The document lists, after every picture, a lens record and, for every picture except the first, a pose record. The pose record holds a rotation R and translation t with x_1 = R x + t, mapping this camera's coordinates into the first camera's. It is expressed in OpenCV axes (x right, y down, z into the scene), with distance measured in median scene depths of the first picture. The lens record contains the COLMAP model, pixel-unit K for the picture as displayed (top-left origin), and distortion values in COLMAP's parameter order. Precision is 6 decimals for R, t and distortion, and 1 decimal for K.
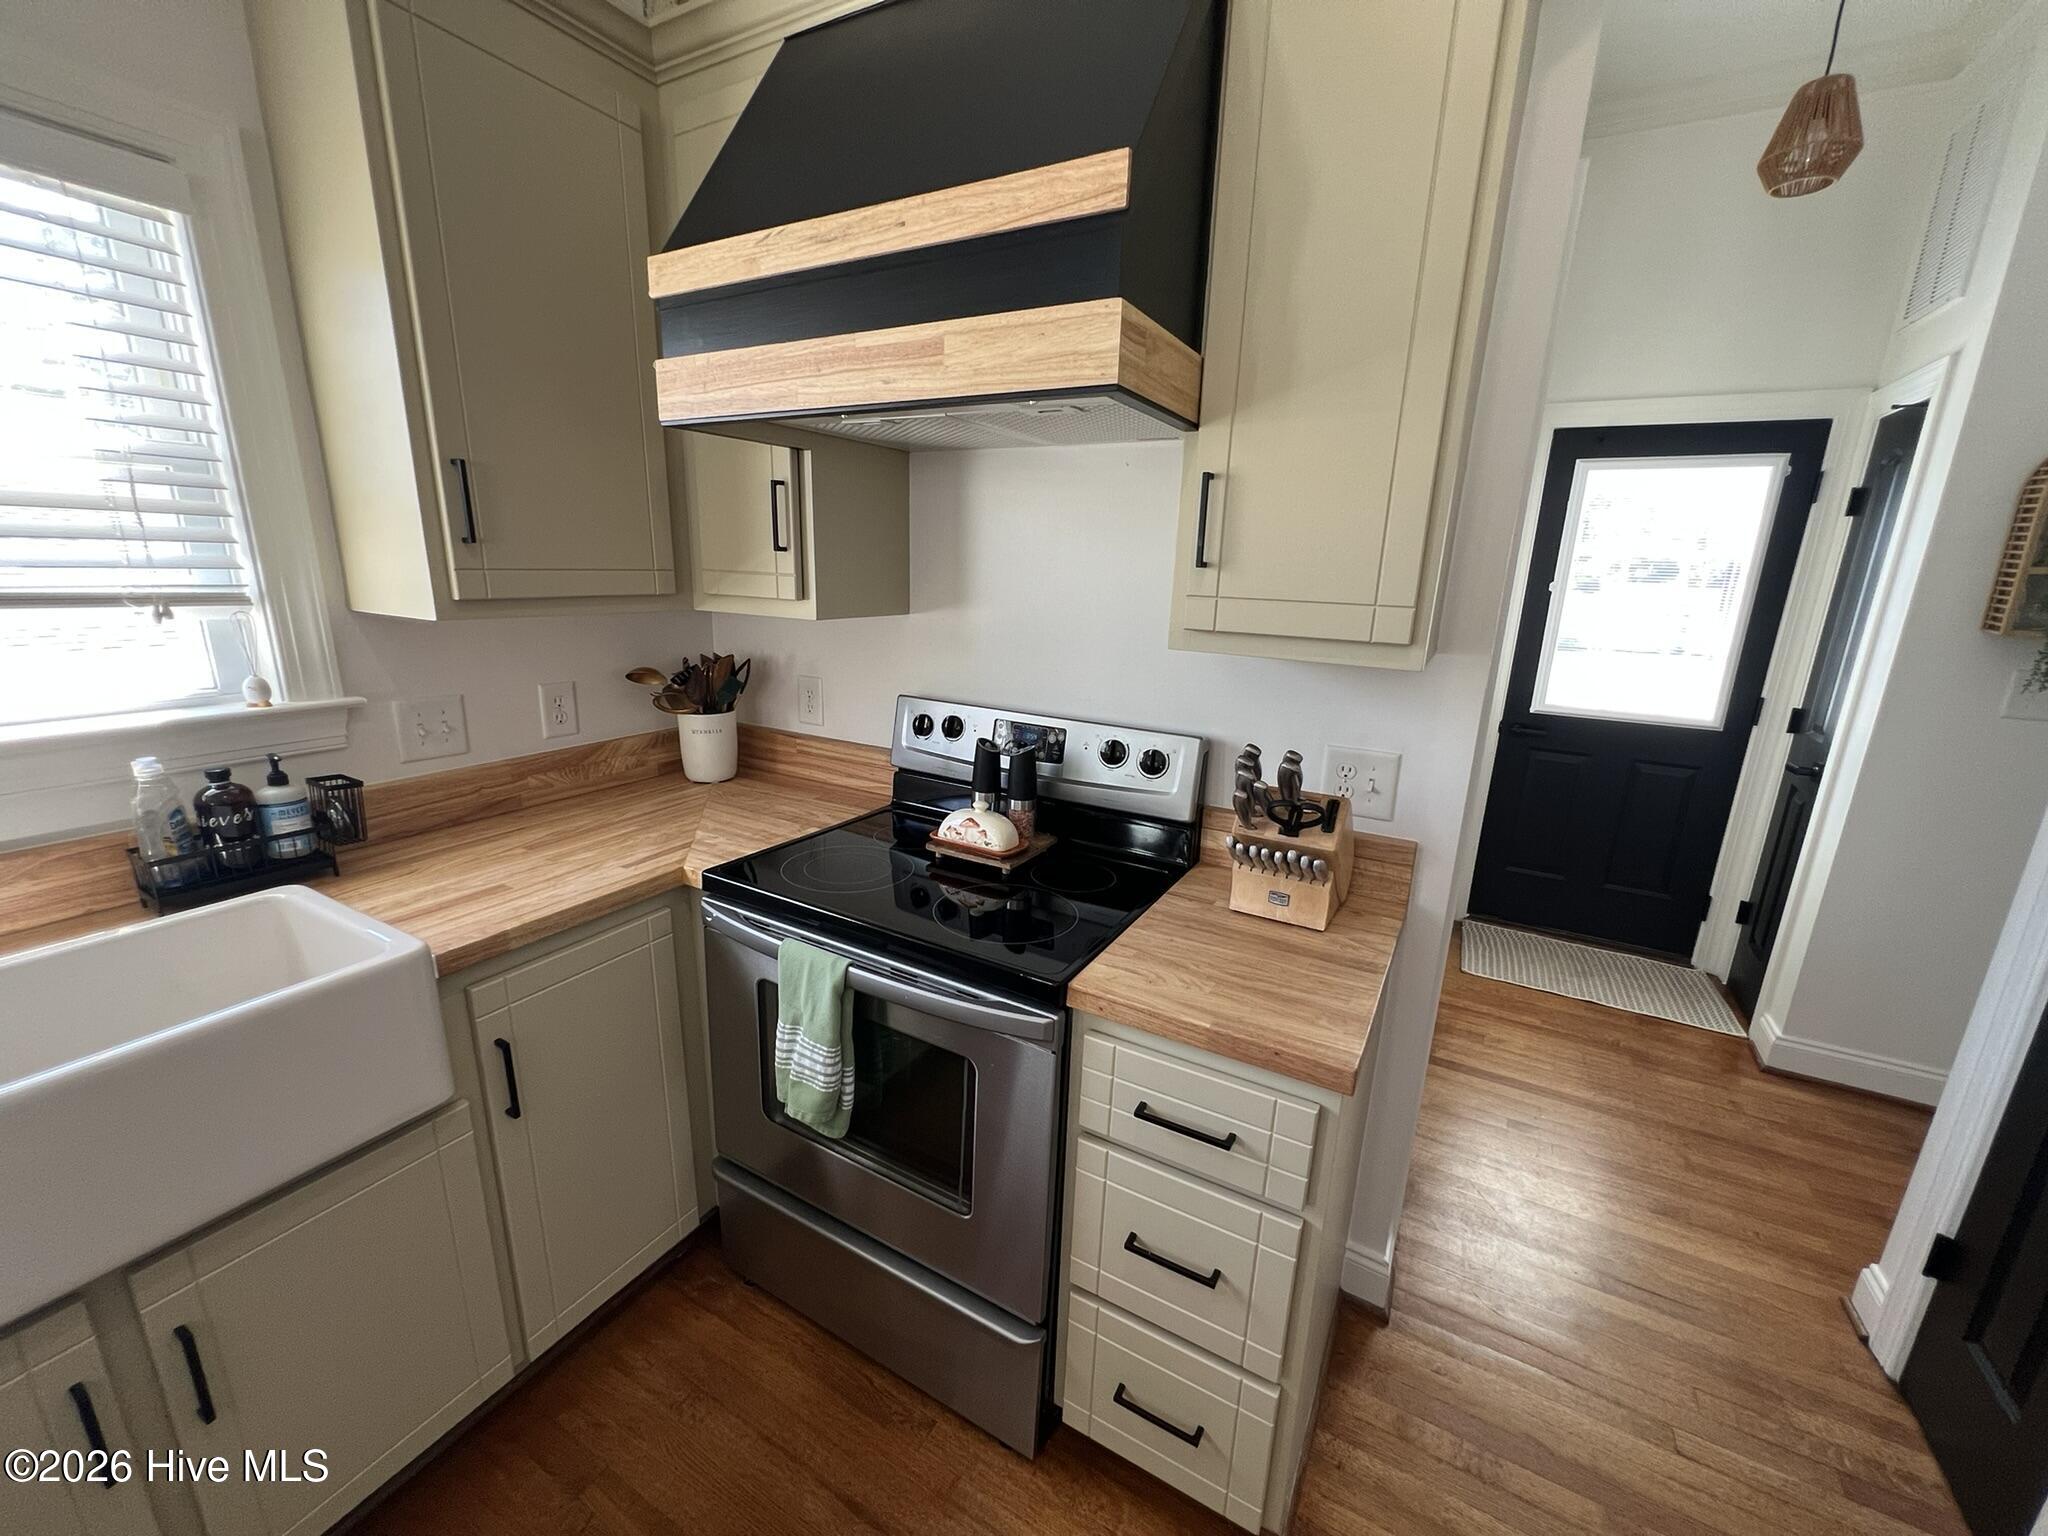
lens RADIAL K [[816.5, 0, 1024.9], [0, 816.5, 771.5], [0, 0, 1]] dist [-0.003040, 0.001027]
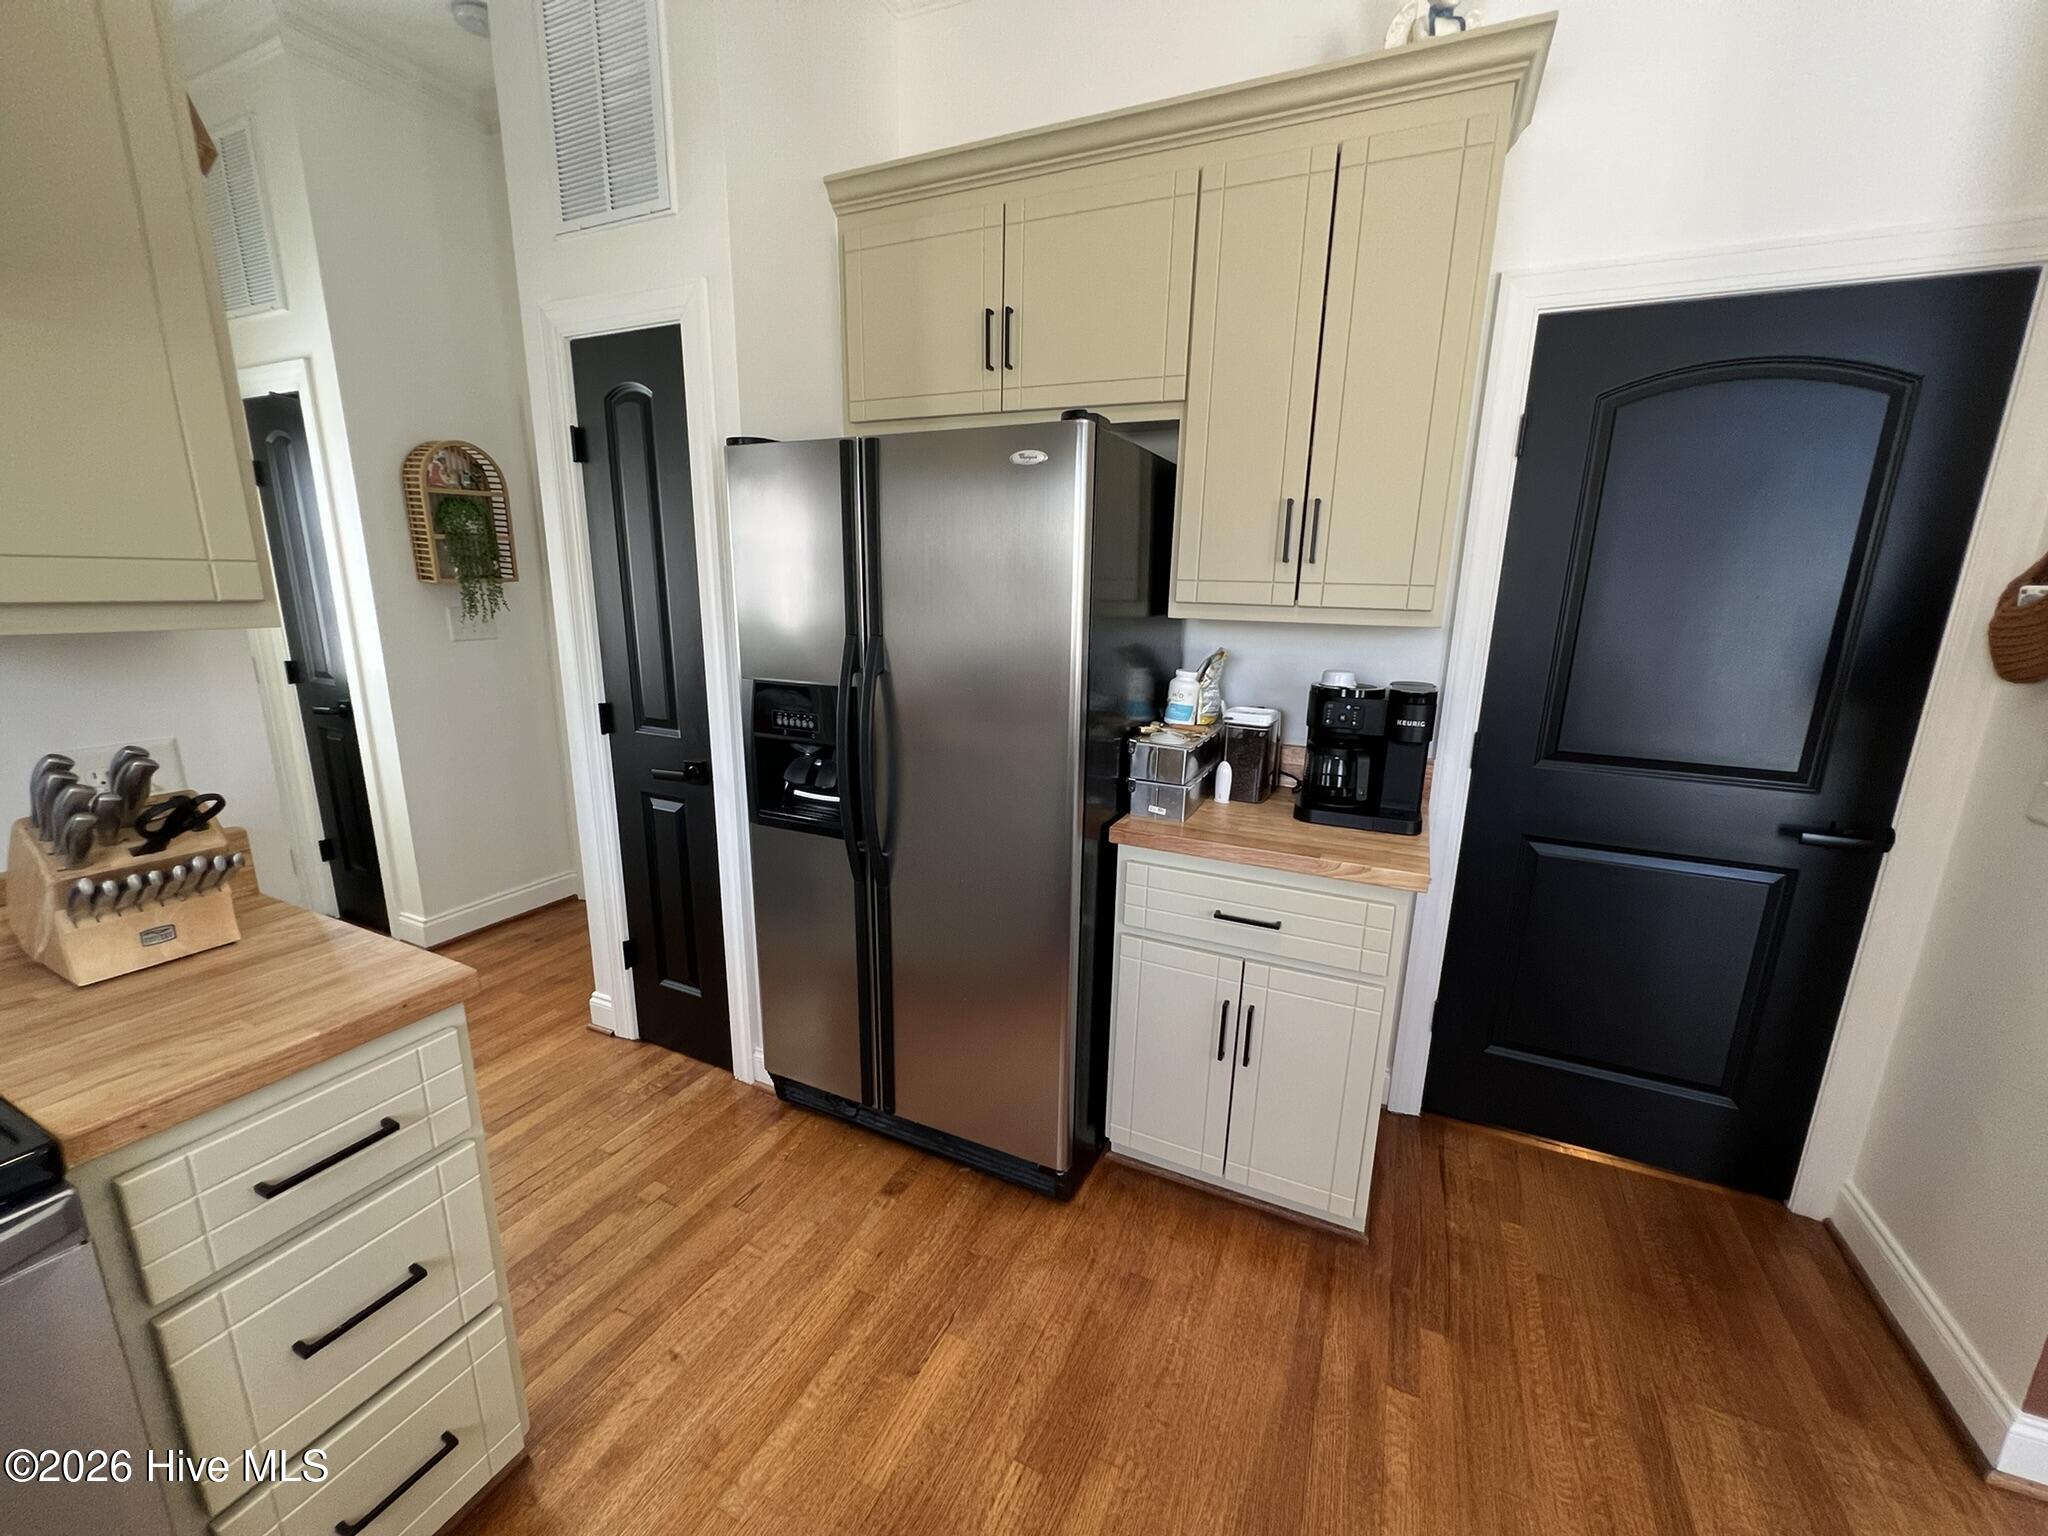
lens RADIAL K [[816.5, 0, 1026.9], [0, 816.5, 772.1], [0, 0, 1]] dist [-0.003040, 0.001027]
pose [[-0.065963, -0.260782, 0.963141, -0.462897], [0.226285, 0.936186, 0.268981, -0.015105], [-0.971825, 0.235688, -0.002742, 0.138989]]
